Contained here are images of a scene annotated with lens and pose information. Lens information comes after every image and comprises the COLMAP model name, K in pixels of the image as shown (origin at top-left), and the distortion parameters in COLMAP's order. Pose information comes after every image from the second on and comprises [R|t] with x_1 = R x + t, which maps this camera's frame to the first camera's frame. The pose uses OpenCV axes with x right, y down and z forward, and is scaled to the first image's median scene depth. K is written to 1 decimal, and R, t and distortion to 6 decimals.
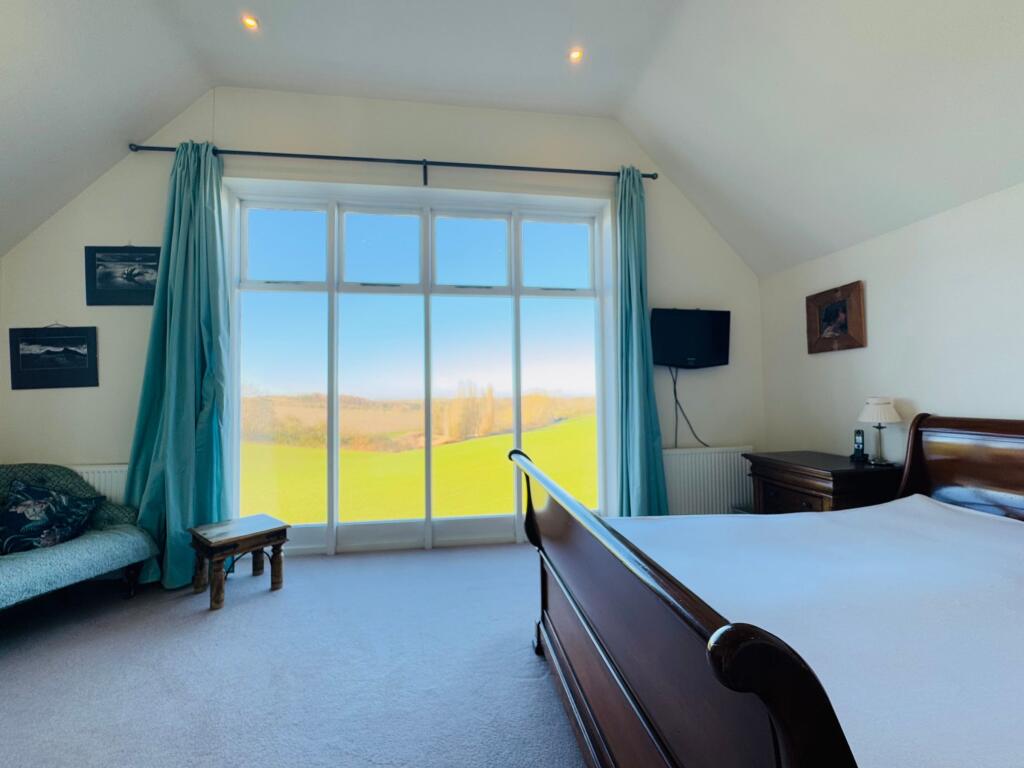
lens RADIAL K [[424.6, 0, 512.0], [0, 424.6, 384.0], [0, 0, 1]] dist [-0.010736, 0.000162]
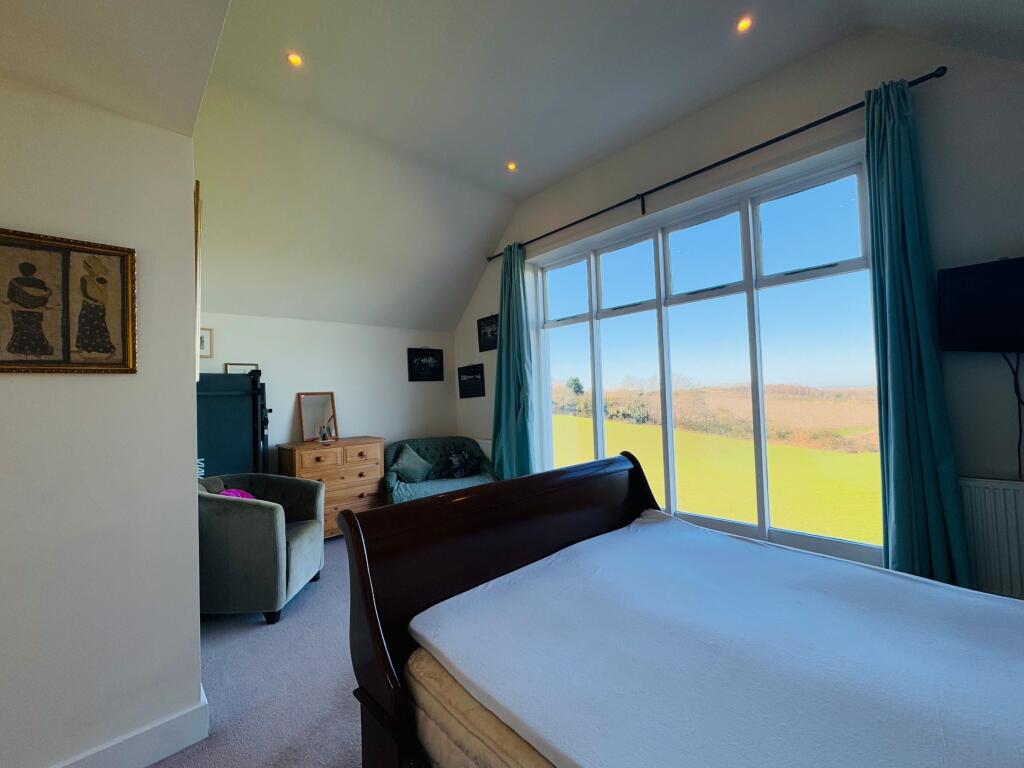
lens RADIAL K [[419.1, 0, 512.0], [0, 419.1, 384.0], [0, 0, 1]] dist [-0.001901, -0.000172]
pose [[0.578591, -0.033418, -0.814933, 0.540315], [0.050252, 0.998723, -0.005276, -0.030423], [0.814068, -0.037899, 0.579531, 0.048336]]
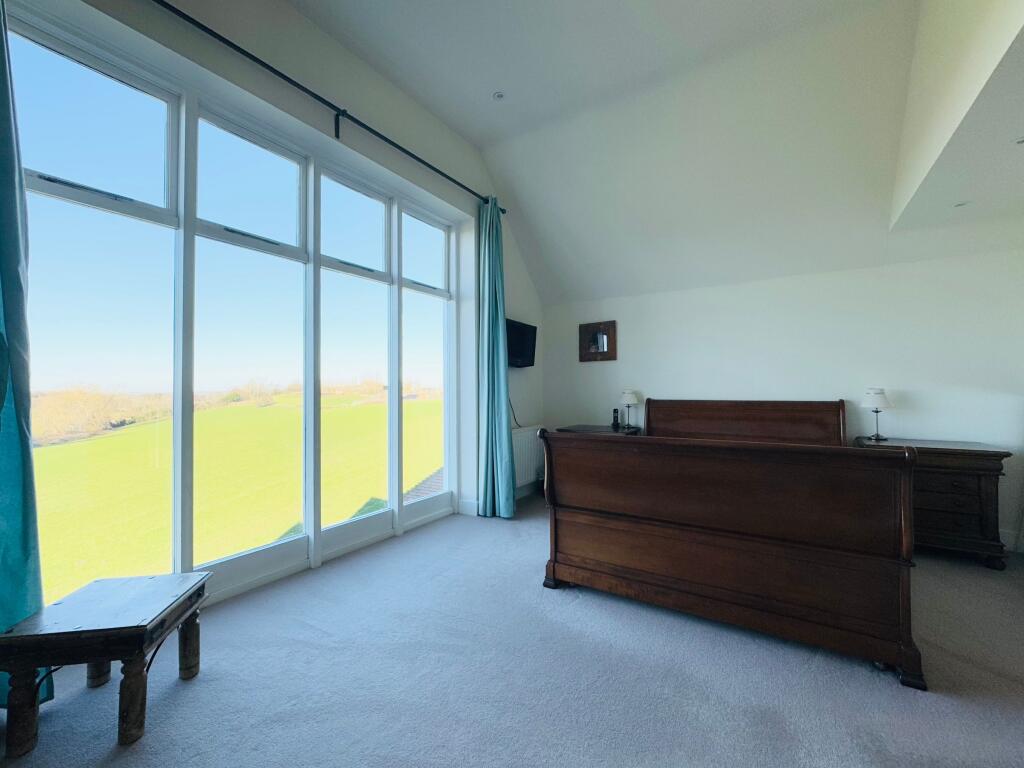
lens RADIAL K [[424.6, 0, 512.0], [0, 424.6, 384.0], [0, 0, 1]] dist [-0.010736, 0.000162]
pose [[0.653642, 0.017813, 0.756594, -0.669661], [-0.022866, 0.999731, -0.003783, 0.022121], [-0.756458, -0.014828, 0.653874, 0.187022]]
